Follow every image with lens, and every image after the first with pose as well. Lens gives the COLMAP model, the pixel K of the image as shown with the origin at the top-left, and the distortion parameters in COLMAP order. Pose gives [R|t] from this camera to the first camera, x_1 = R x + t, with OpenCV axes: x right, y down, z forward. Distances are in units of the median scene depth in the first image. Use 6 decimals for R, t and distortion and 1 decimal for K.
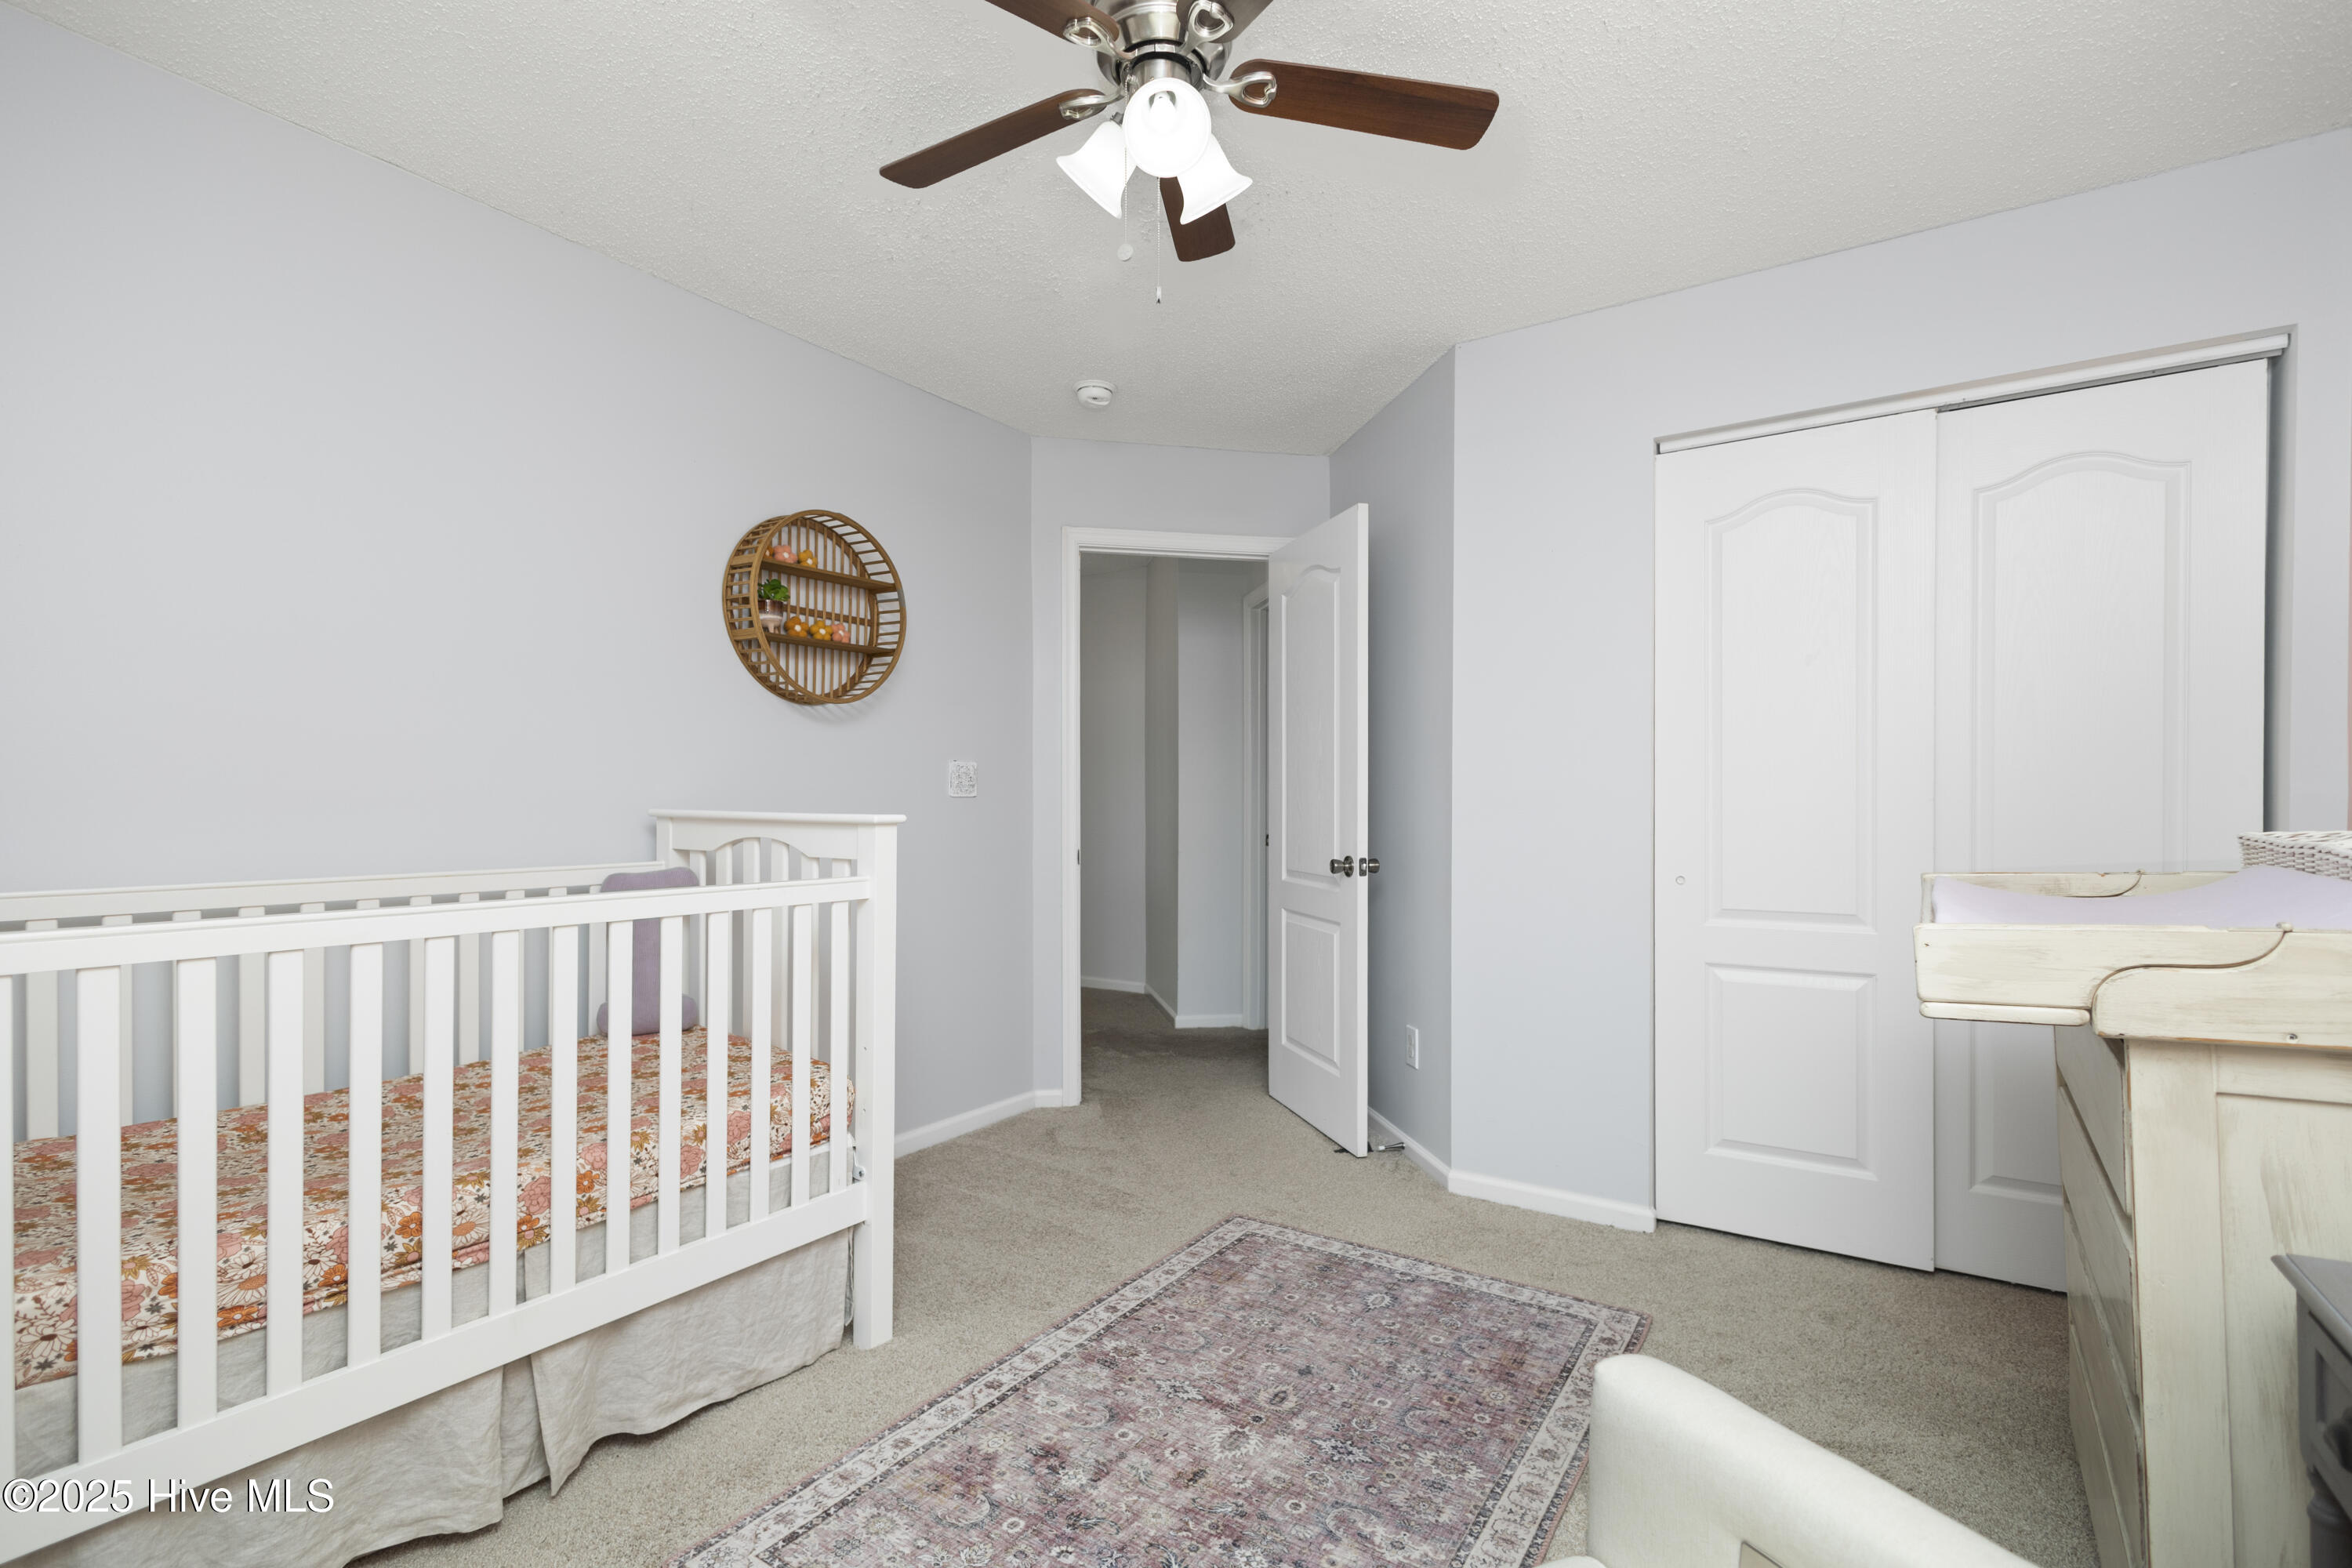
lens RADIAL K [[1089.7, 0, 1176.0], [0, 1089.7, 784.0], [0, 0, 1]] dist [0.000774, 0.000009]
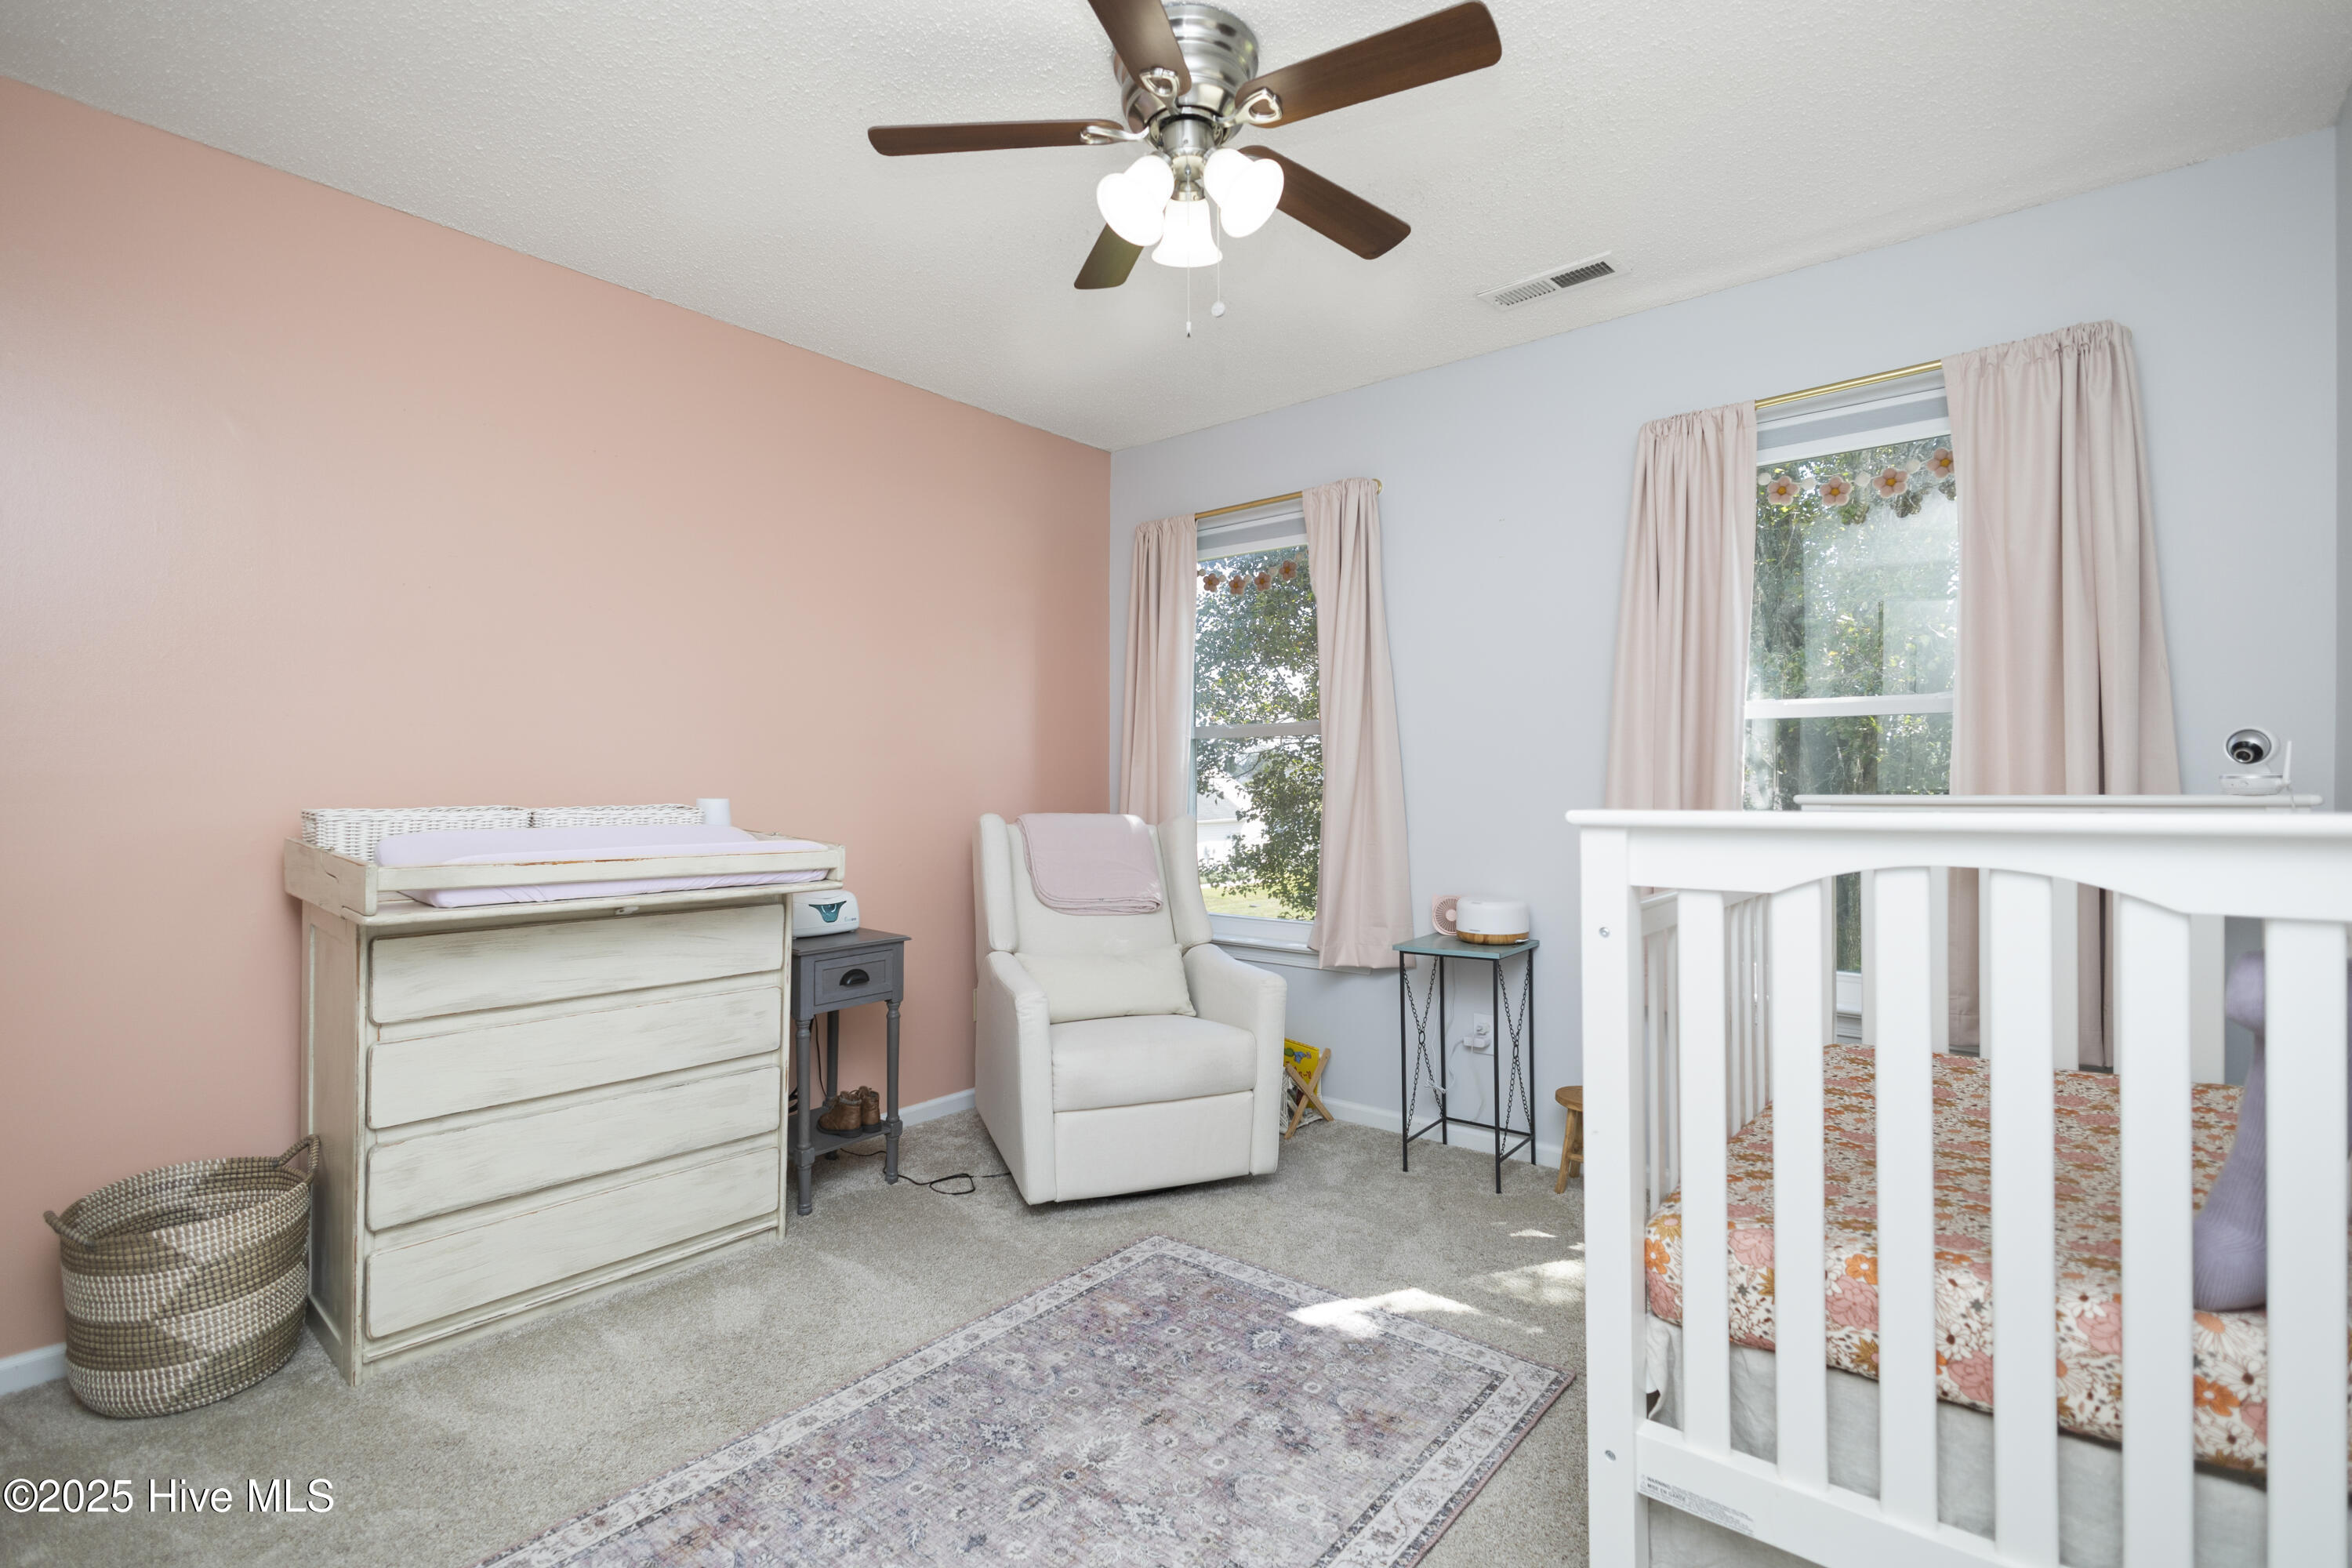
lens RADIAL K [[1089.7, 0, 1176.0], [0, 1089.7, 784.0], [0, 0, 1]] dist [0.000774, 0.000009]
pose [[-0.994347, -0.001707, 0.106168, -0.111331], [-0.002939, 0.999930, -0.011450, 0.023697], [-0.106141, -0.011697, -0.994282, 1.966763]]
